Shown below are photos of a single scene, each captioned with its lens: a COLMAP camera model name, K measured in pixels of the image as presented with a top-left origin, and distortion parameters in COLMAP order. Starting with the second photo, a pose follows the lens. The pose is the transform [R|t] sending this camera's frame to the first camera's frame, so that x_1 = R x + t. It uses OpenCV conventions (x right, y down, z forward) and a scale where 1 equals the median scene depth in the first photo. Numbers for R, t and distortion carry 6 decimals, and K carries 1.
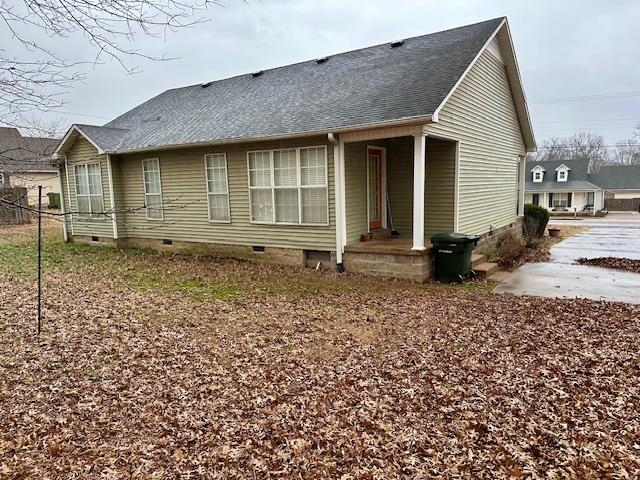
lens RADIAL K [[450.6, 0, 322.8], [0, 450.6, 235.9], [0, 0, 1]] dist [0.051871, -0.058542]
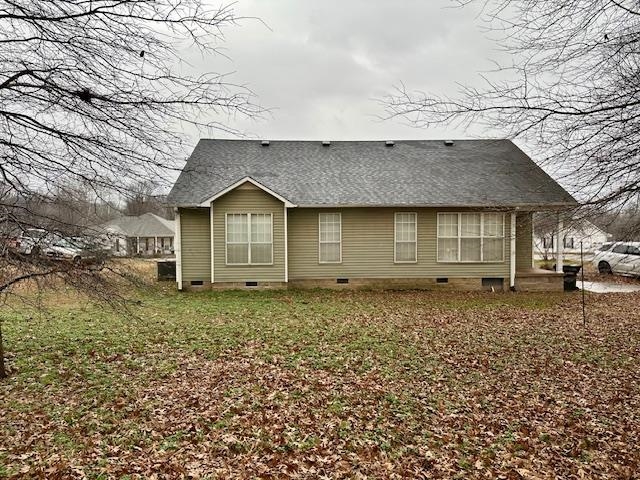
lens RADIAL K [[454.1, 0, 318.5], [0, 454.1, 240.7], [0, 0, 1]] dist [0.151134, -0.181130]
pose [[0.783532, -0.007870, 0.621302, -1.261285], [0.049224, 0.997563, -0.049441, -0.040936], [-0.619399, 0.069322, 0.782010, 0.089184]]
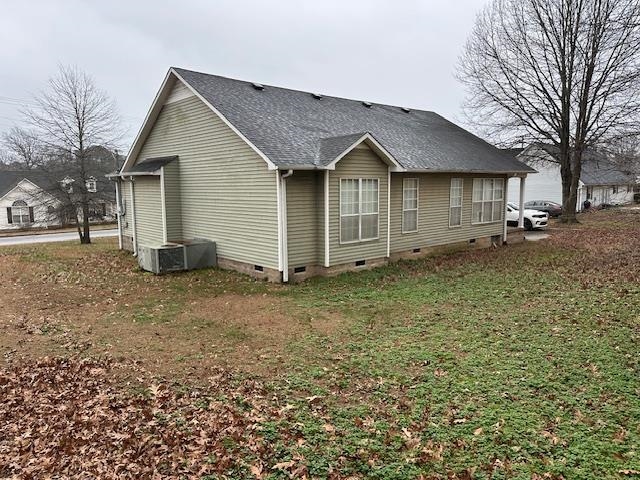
lens RADIAL K [[450.6, 0, 322.8], [0, 450.6, 235.9], [0, 0, 1]] dist [0.051871, -0.058542]
pose [[0.235335, -0.095223, 0.967238, -1.654421], [0.095599, 0.992631, 0.074463, -0.144145], [-0.967201, 0.074943, 0.242704, 1.042969]]
